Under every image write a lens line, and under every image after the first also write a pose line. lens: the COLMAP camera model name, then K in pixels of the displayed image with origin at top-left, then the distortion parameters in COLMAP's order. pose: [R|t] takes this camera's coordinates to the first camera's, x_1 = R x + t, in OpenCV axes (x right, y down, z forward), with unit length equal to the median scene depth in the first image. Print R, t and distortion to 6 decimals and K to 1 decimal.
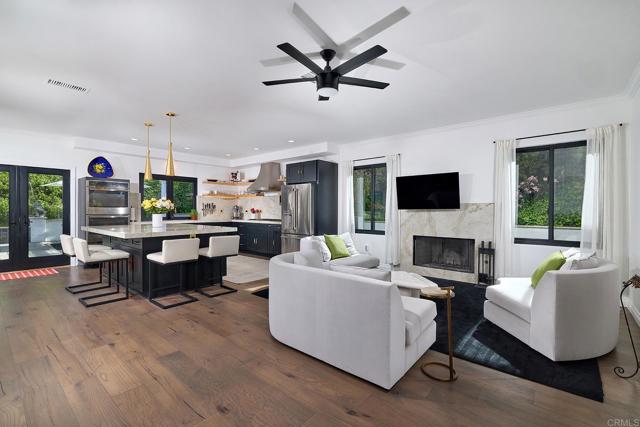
lens RADIAL K [[286.4, 0, 320.0], [0, 286.4, 212.0], [0, 0, 1]] dist [-0.000086, -0.000080]
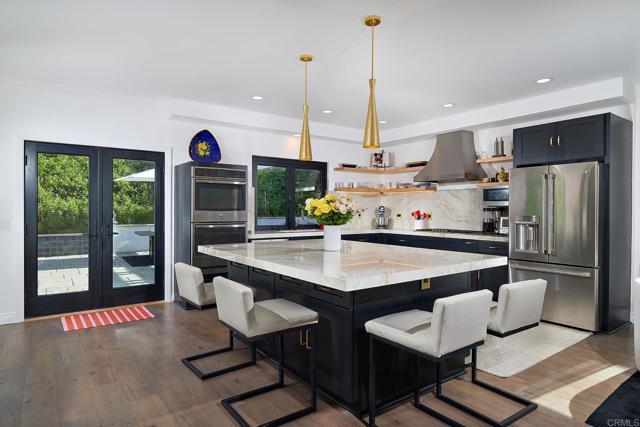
lens RADIAL K [[378.2, 0, 320.1], [0, 378.2, 213.5], [0, 0, 1]] dist [0.000753, -0.000008]
pose [[0.971142, 0.001973, -0.238492, -0.246528], [-0.001762, 0.999998, 0.001098, -0.008593], [0.238494, -0.000646, 0.971144, 0.193243]]
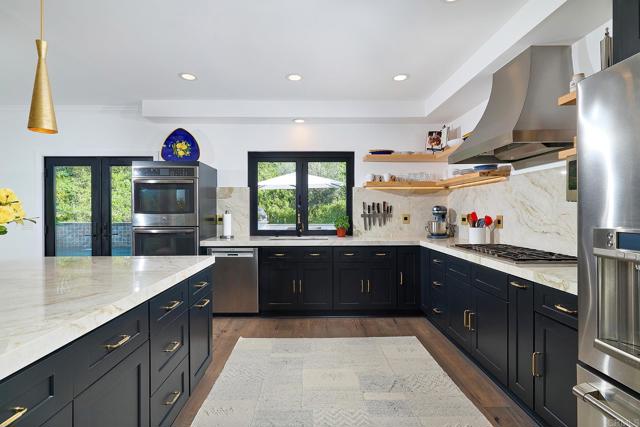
lens RADIAL K [[299.9, 0, 317.4], [0, 299.9, 212.2], [0, 0, 1]] dist [0.003640, 0.000415]
pose [[0.657923, -0.003618, -0.753076, -0.081021], [-0.001451, 0.999981, -0.006072, -0.011855], [0.753084, 0.005087, 0.657905, 0.615339]]
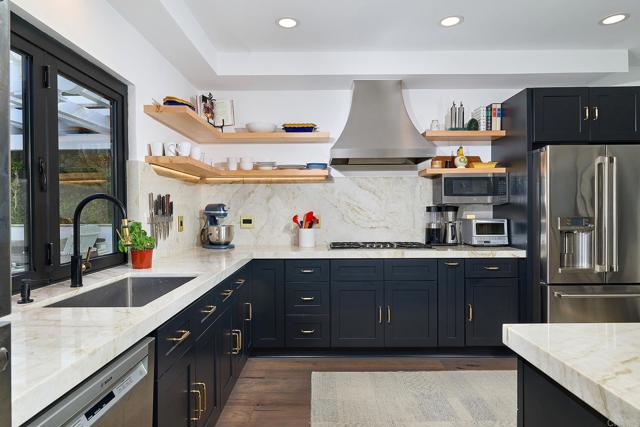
lens RADIAL K [[378.2, 0, 319.7], [0, 378.2, 213.1], [0, 0, 1]] dist [0.000753, -0.000008]
pose [[0.766795, -0.015914, 0.641695, -0.509447], [0.015489, 0.999860, 0.006289, -0.015776], [-0.641705, 0.005117, 0.766934, 0.667560]]
